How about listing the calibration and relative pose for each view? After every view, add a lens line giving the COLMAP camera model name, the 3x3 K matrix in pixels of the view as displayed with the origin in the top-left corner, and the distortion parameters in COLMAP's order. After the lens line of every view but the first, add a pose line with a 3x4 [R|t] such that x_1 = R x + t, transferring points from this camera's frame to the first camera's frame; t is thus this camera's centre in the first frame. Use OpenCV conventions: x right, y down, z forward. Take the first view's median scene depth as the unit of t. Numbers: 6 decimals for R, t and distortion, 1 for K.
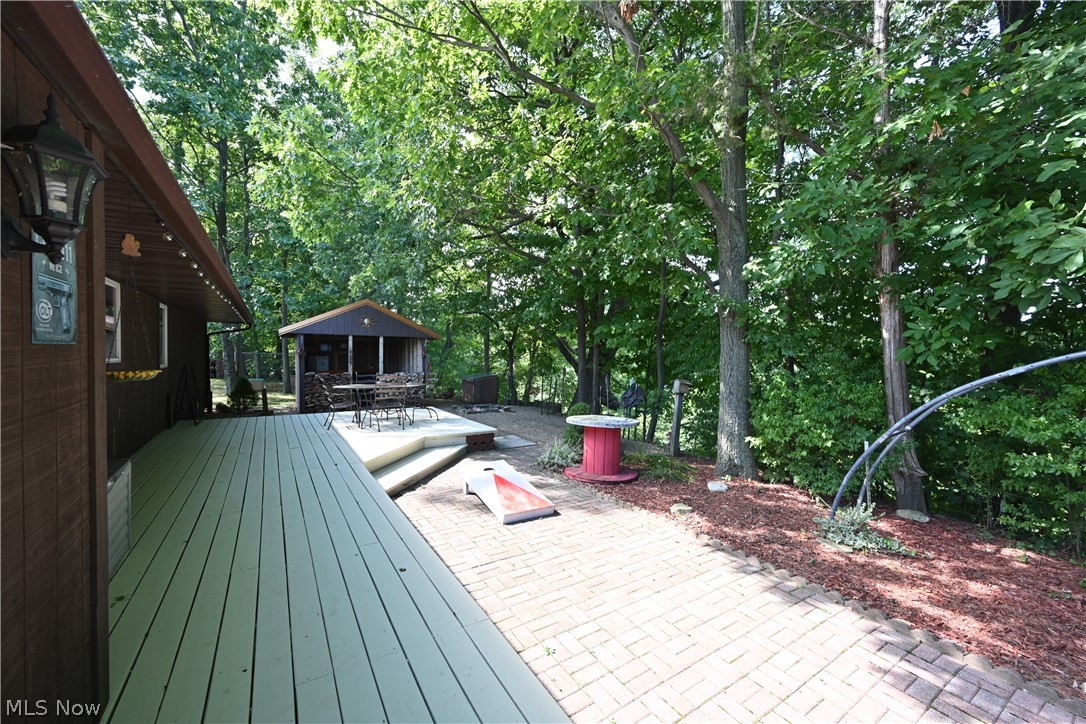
lens RADIAL K [[427.1, 0, 546.3], [0, 427.1, 358.9], [0, 0, 1]] dist [-0.002540, 0.000233]
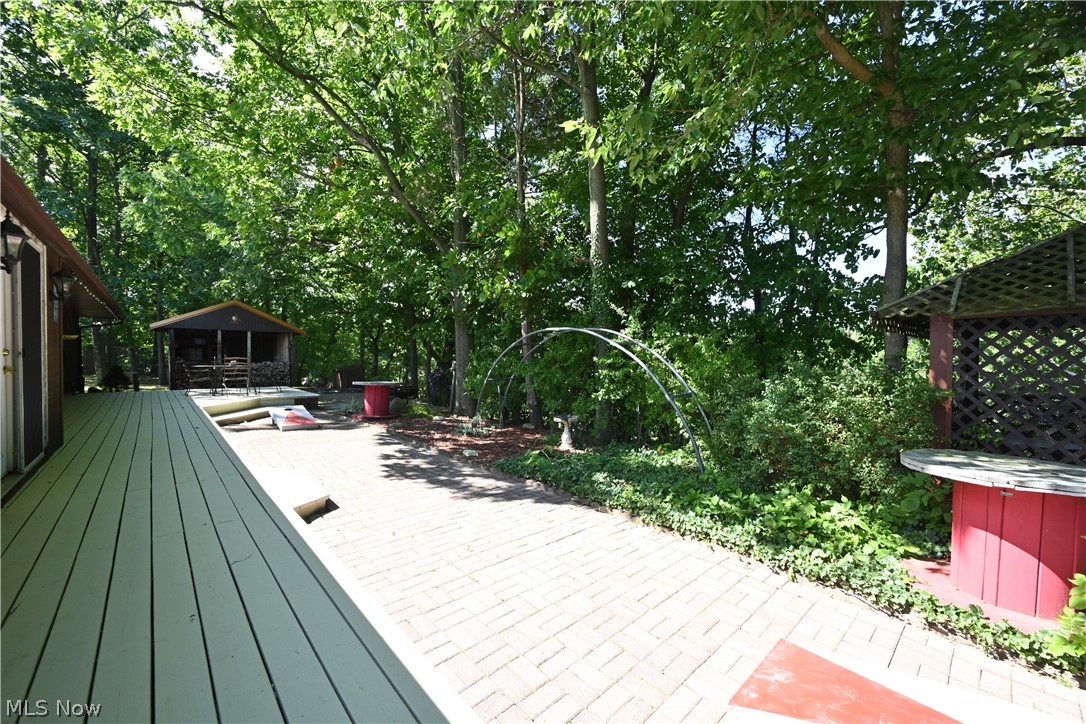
lens RADIAL K [[427.1, 0, 539.4], [0, 427.1, 361.8], [0, 0, 1]] dist [-0.002540, 0.000233]
pose [[0.986263, -0.003276, 0.165153, 0.198920], [0.002374, 0.999981, 0.005654, 0.025742], [-0.165169, -0.005184, 0.986252, -0.281800]]
